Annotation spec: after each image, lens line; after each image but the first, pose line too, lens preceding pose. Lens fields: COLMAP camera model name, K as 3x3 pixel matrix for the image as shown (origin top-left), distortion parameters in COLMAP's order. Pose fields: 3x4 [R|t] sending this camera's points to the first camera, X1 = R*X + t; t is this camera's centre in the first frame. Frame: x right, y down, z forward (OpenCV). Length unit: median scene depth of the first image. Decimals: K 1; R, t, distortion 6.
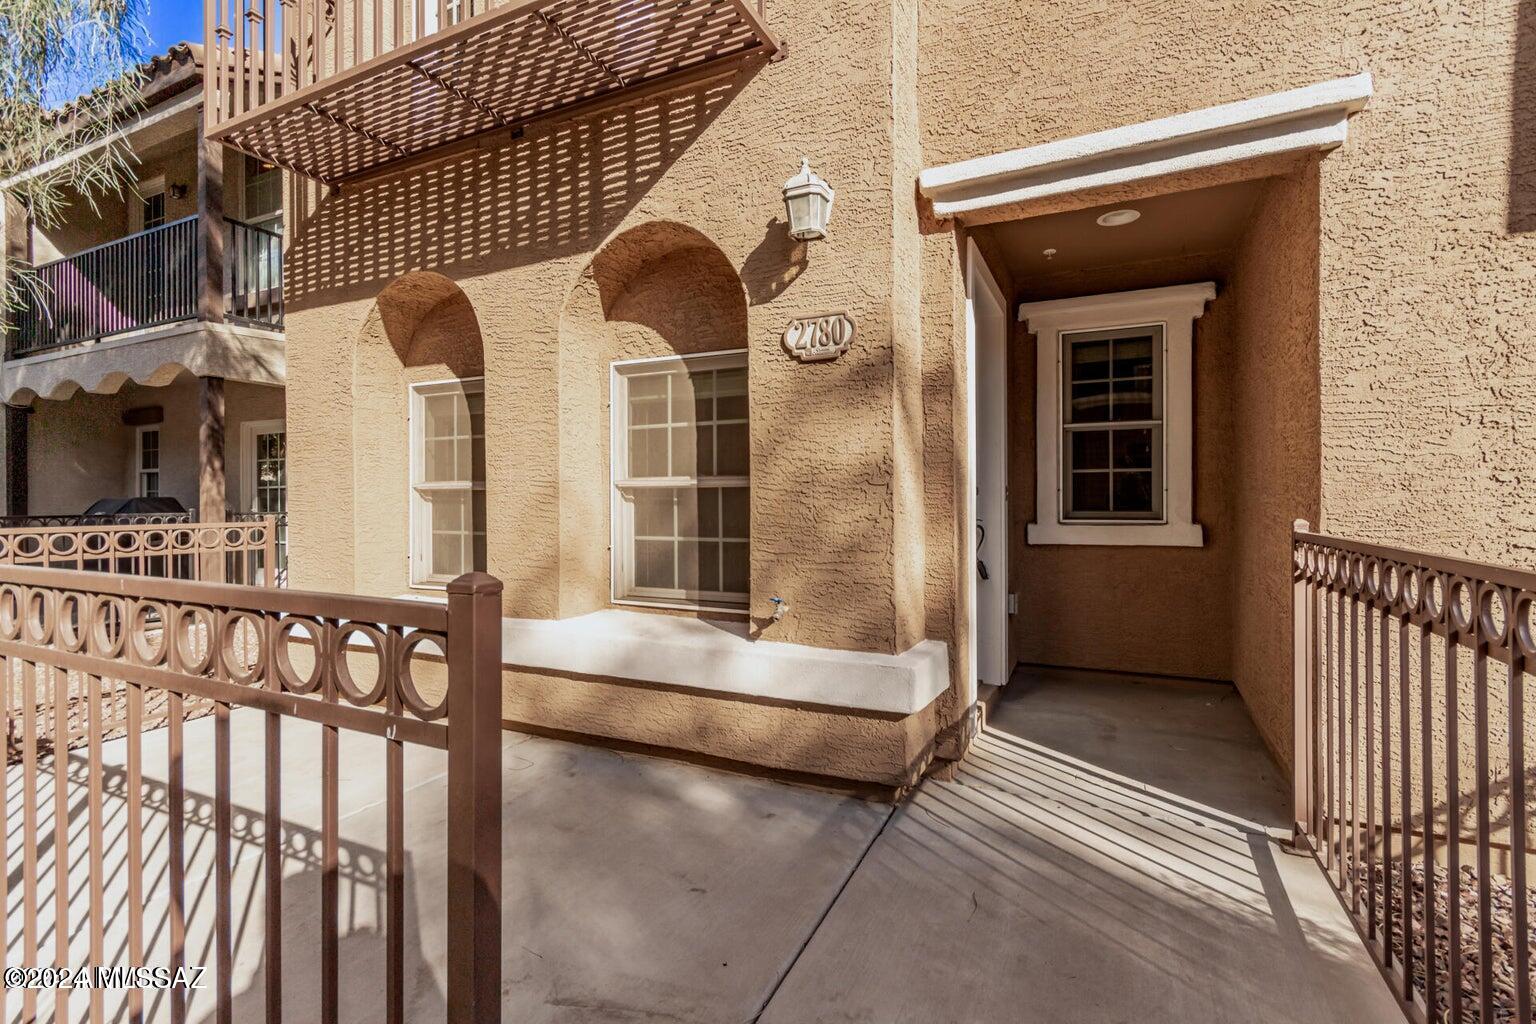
lens RADIAL K [[704.4, 0, 768.0], [0, 704.4, 512.0], [0, 0, 1]] dist [-0.000010, -0.000019]
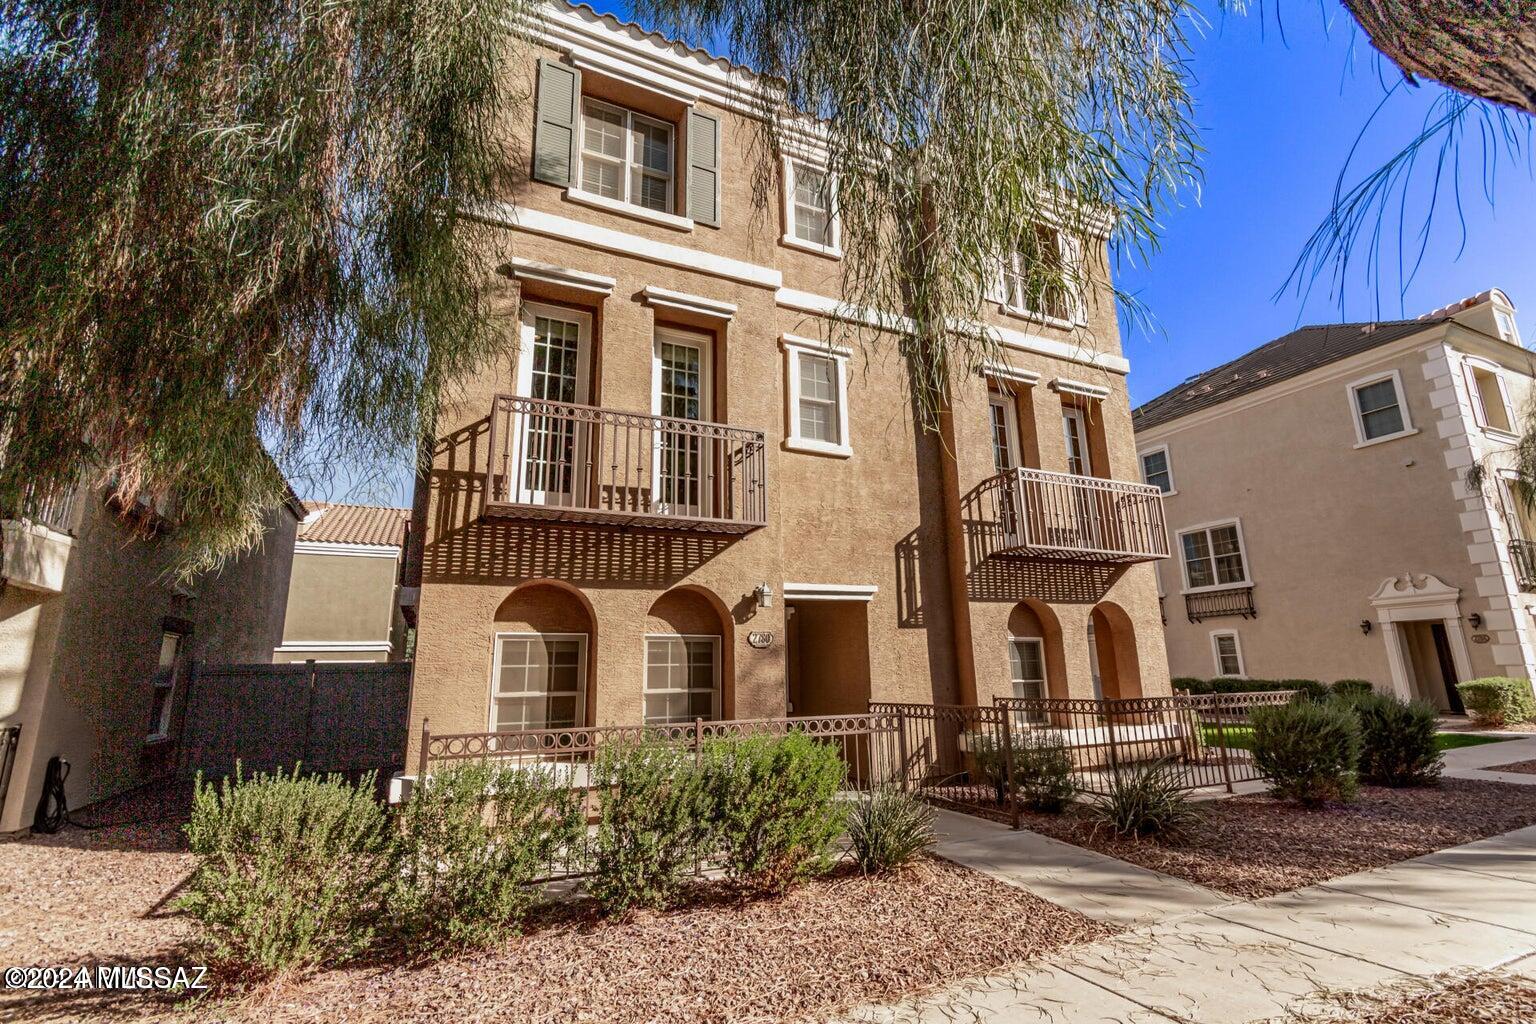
lens RADIAL K [[732.6, 0, 789.5], [0, 732.6, 509.4], [0, 0, 1]] dist [0.011119, -0.000176]
pose [[0.615087, 0.171760, 0.769523, -1.919917], [0.029701, 0.970244, -0.240302, -0.033000], [-0.787900, 0.170662, 0.591683, -0.816446]]
